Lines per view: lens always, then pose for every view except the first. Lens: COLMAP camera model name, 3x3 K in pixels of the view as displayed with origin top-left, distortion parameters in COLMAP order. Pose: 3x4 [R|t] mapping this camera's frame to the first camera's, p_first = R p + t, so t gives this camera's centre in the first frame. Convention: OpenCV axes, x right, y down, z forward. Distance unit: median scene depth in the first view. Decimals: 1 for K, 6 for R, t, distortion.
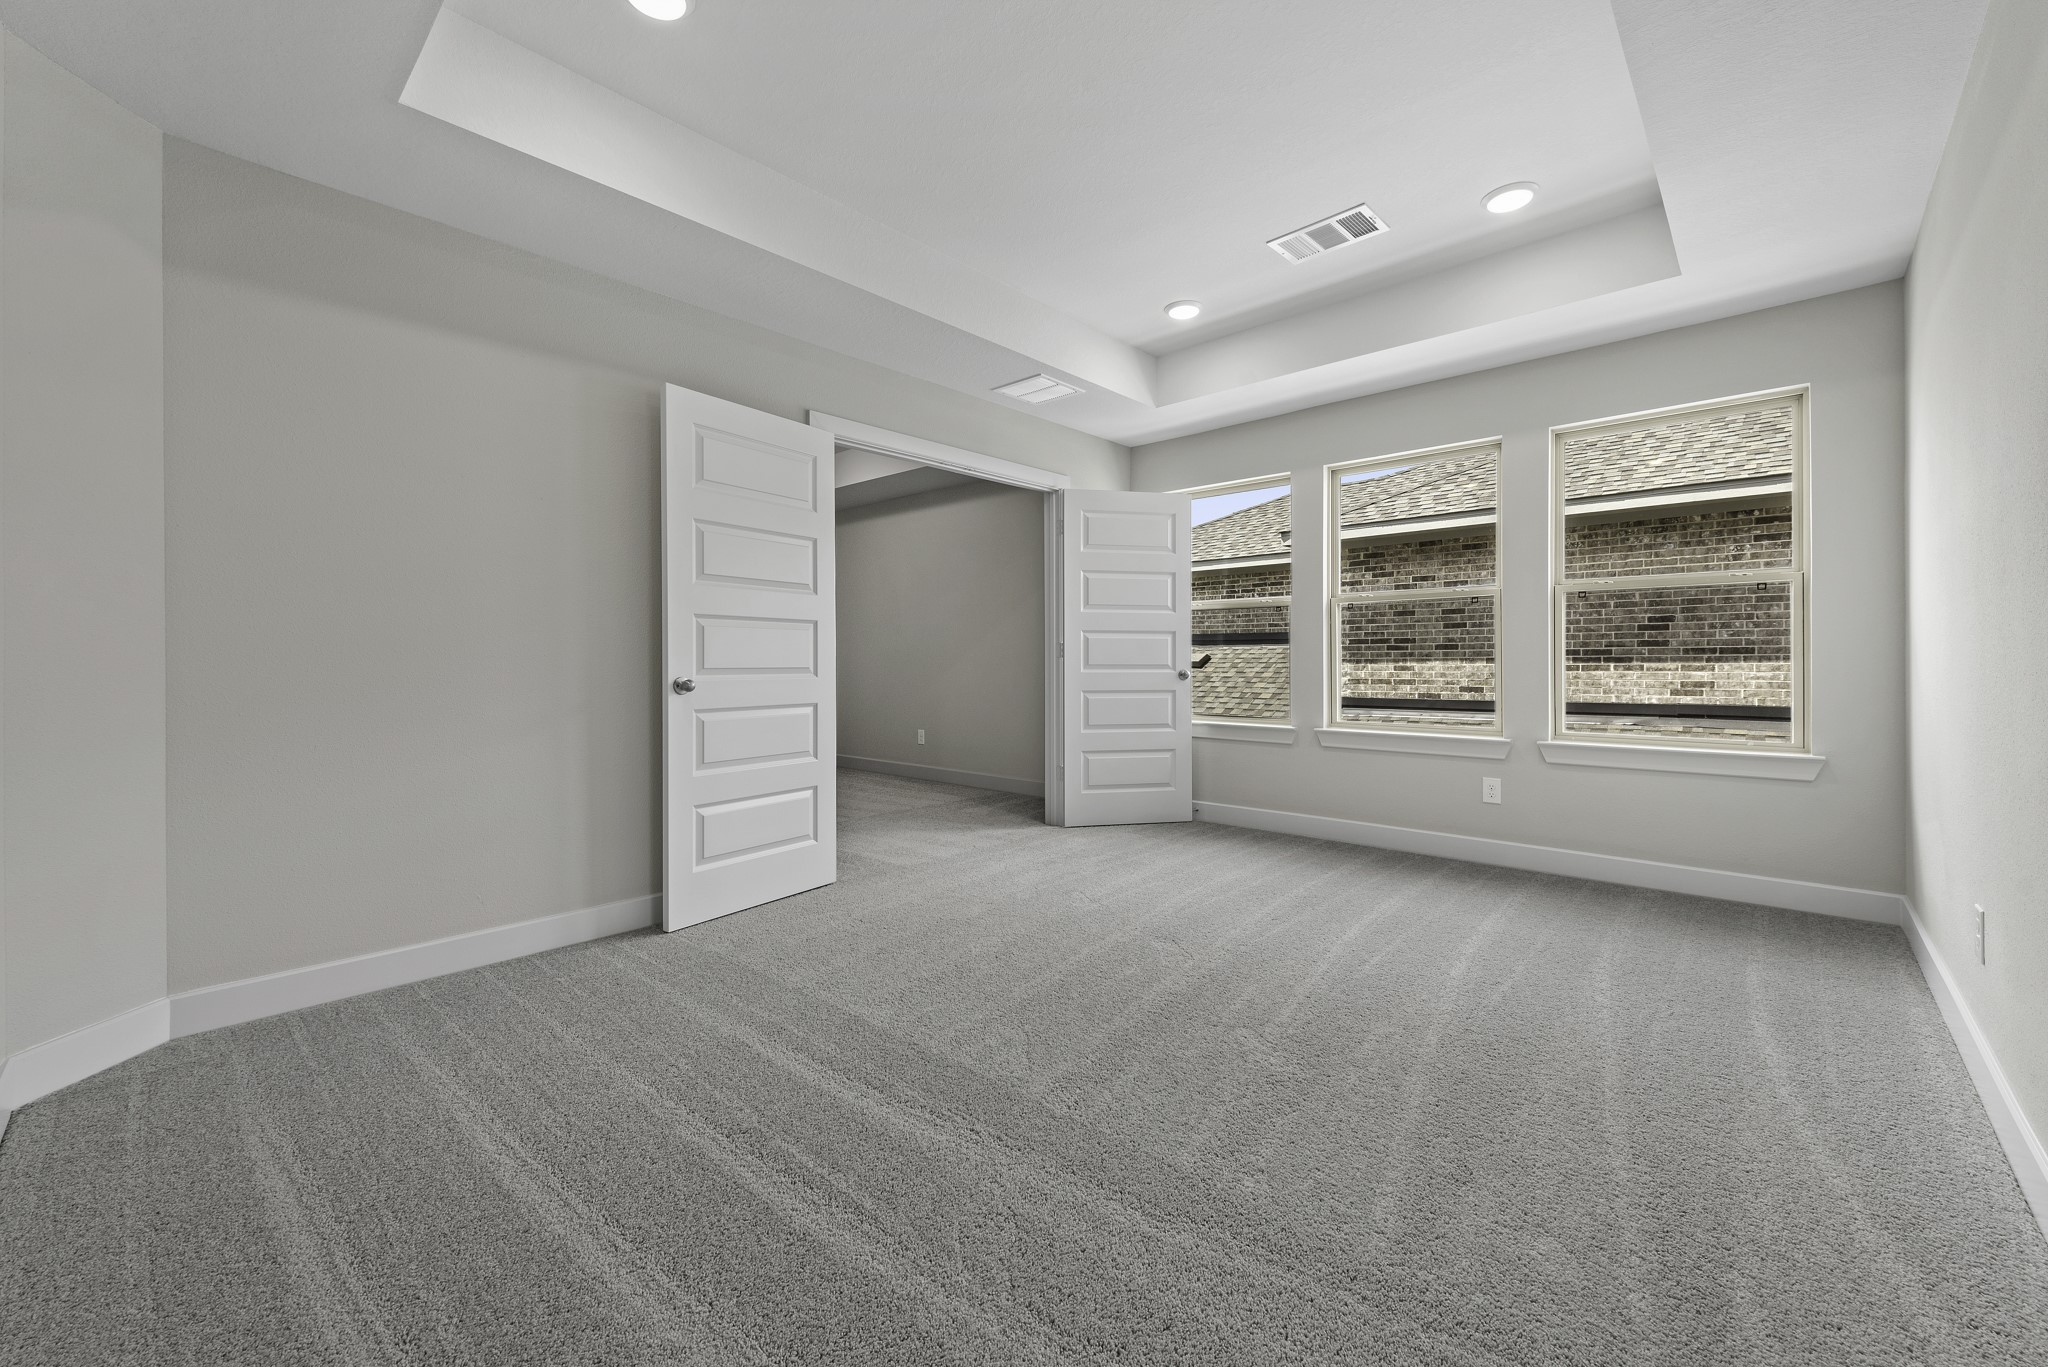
lens RADIAL K [[801.2, 0, 1028.5], [0, 801.2, 680.7], [0, 0, 1]] dist [0.006422, -0.000482]
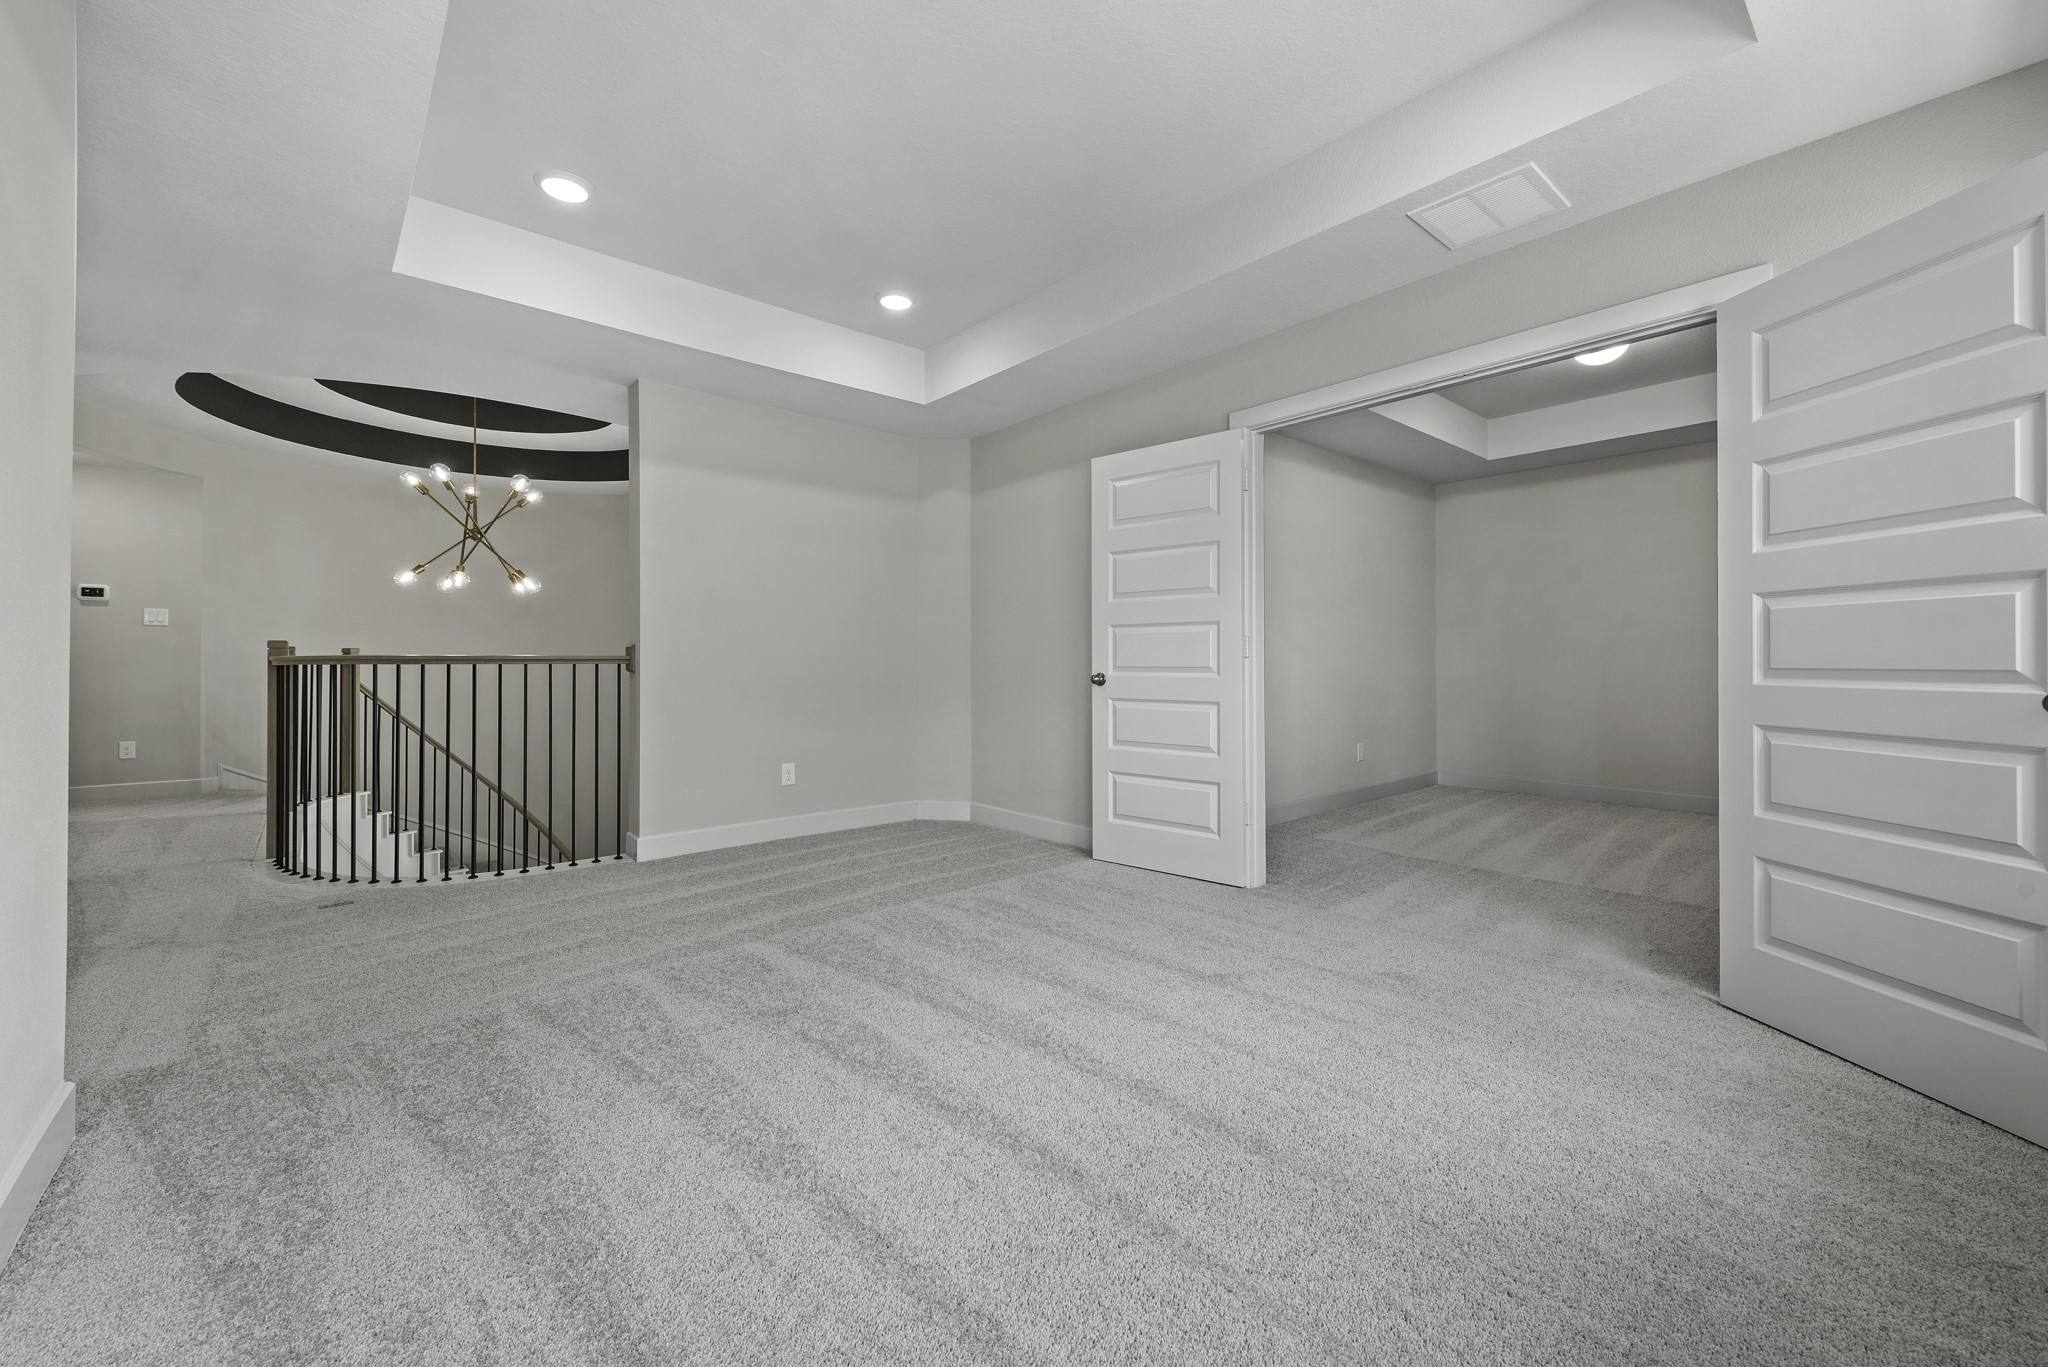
lens RADIAL K [[801.2, 0, 1028.5], [0, 801.2, 680.7], [0, 0, 1]] dist [0.006422, -0.000482]
pose [[-0.098804, 0.021834, -0.994867, 0.903760], [-0.026905, 0.999335, 0.024604, -0.021081], [0.994743, 0.029197, -0.098151, 1.000706]]
